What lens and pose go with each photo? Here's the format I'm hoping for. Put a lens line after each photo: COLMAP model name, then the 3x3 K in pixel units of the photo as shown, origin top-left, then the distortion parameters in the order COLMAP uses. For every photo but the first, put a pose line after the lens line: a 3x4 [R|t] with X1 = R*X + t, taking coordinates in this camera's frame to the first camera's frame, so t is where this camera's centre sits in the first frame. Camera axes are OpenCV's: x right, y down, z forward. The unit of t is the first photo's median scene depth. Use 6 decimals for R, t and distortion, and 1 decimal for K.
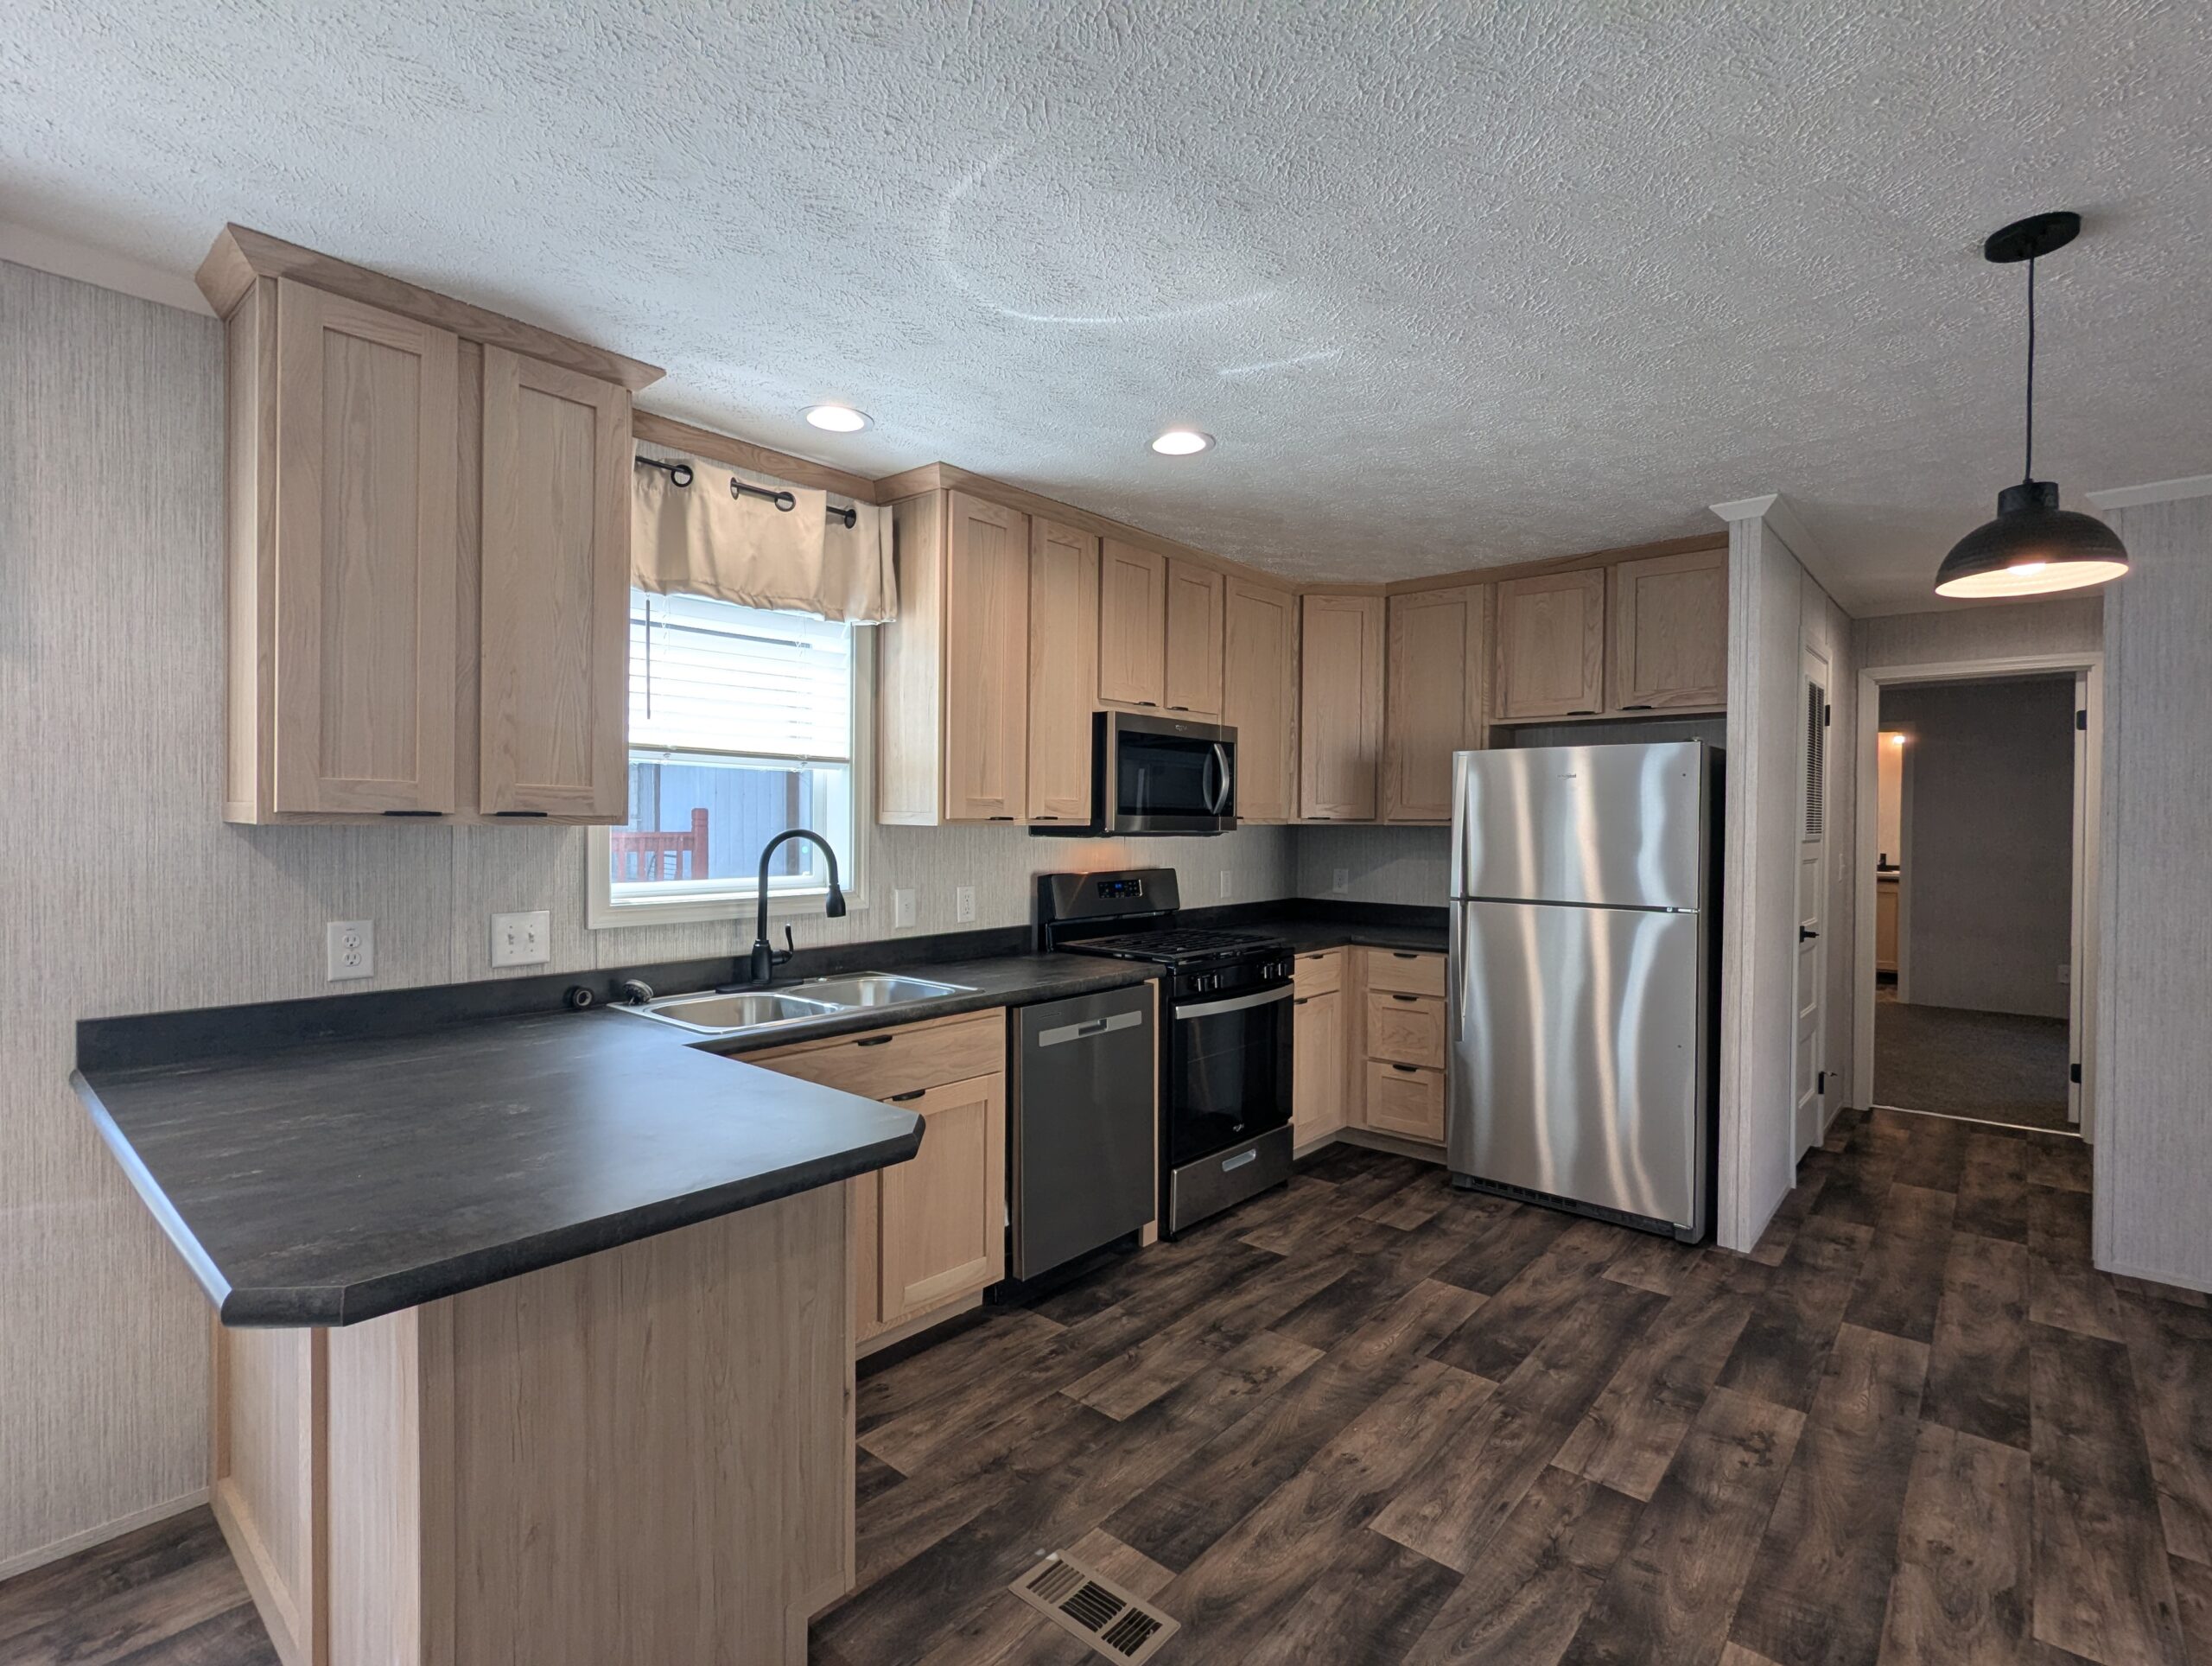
lens RADIAL K [[1056.3, 0, 1101.5], [0, 1056.3, 836.2], [0, 0, 1]] dist [0.003932, -0.000238]
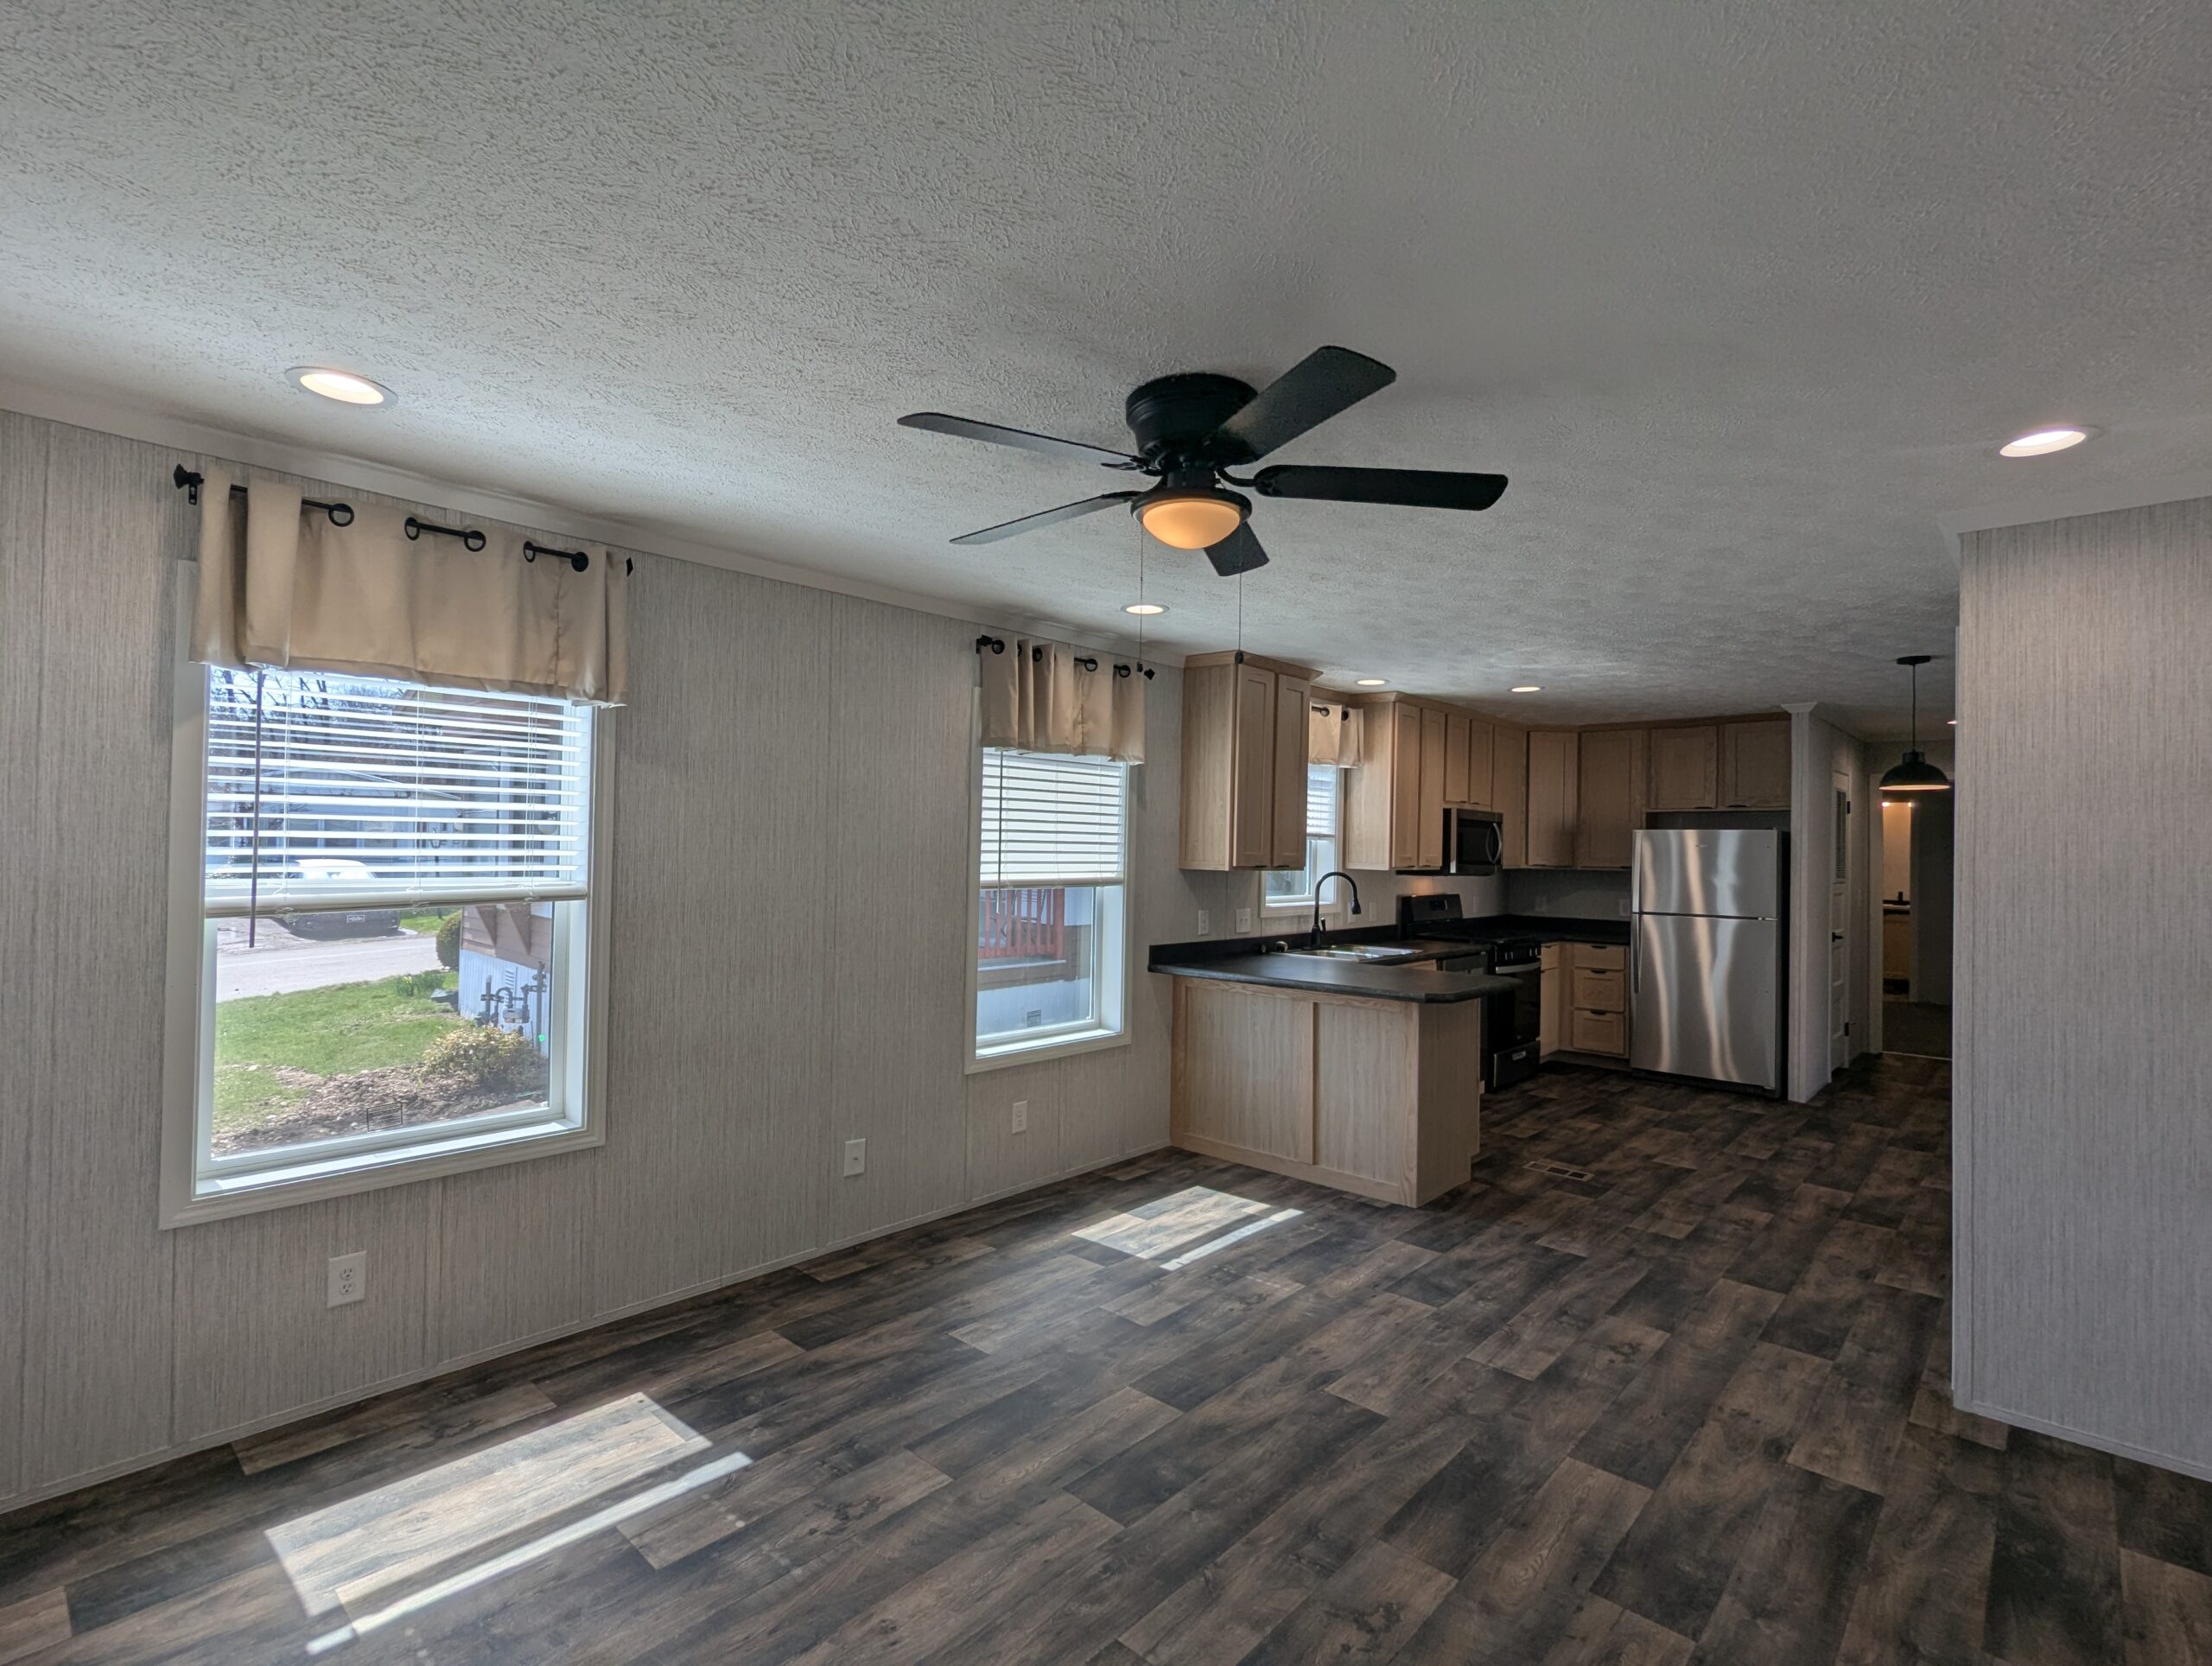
lens RADIAL K [[1056.3, 0, 1108.1], [0, 1056.3, 834.0], [0, 0, 1]] dist [0.003932, -0.000238]
pose [[0.999670, 0.011866, -0.022774, -0.515638], [-0.012535, 0.999487, -0.029466, -0.010371], [0.022413, 0.029742, 0.999306, -0.806028]]
